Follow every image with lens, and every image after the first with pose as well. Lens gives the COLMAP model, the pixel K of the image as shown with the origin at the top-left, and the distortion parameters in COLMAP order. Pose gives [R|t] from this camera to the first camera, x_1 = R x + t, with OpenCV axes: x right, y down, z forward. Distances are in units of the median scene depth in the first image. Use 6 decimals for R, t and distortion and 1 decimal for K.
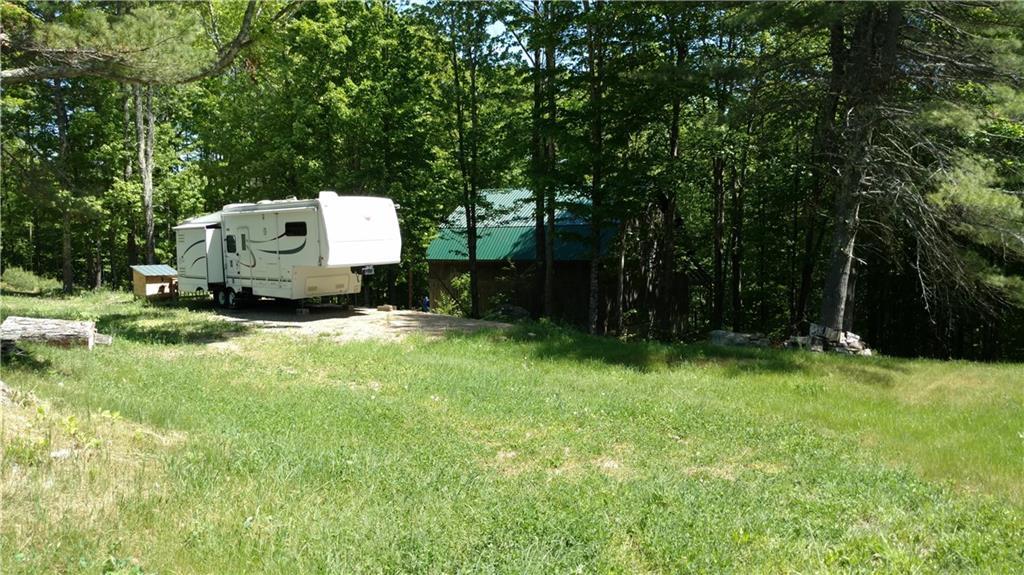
lens RADIAL K [[825.2, 0, 514.6], [0, 825.2, 286.2], [0, 0, 1]] dist [0.033291, 0.009523]
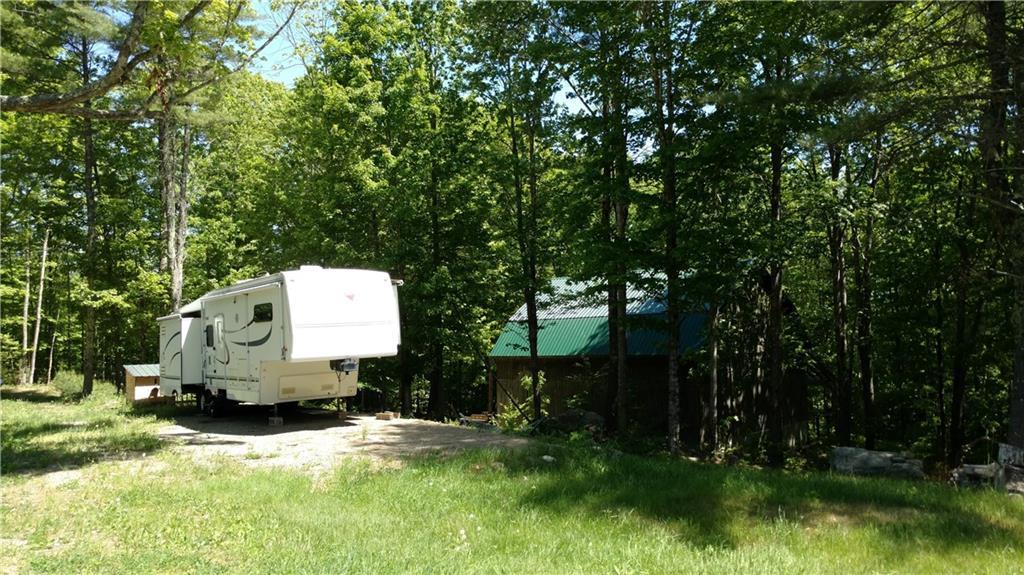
lens RADIAL K [[825.2, 0, 509.5], [0, 825.2, 292.3], [0, 0, 1]] dist [0.033291, 0.009523]
pose [[0.989946, -0.020752, -0.139919, 0.054777], [0.004460, 0.993268, -0.115755, 0.001666], [0.141379, 0.113968, 0.983373, 0.206786]]
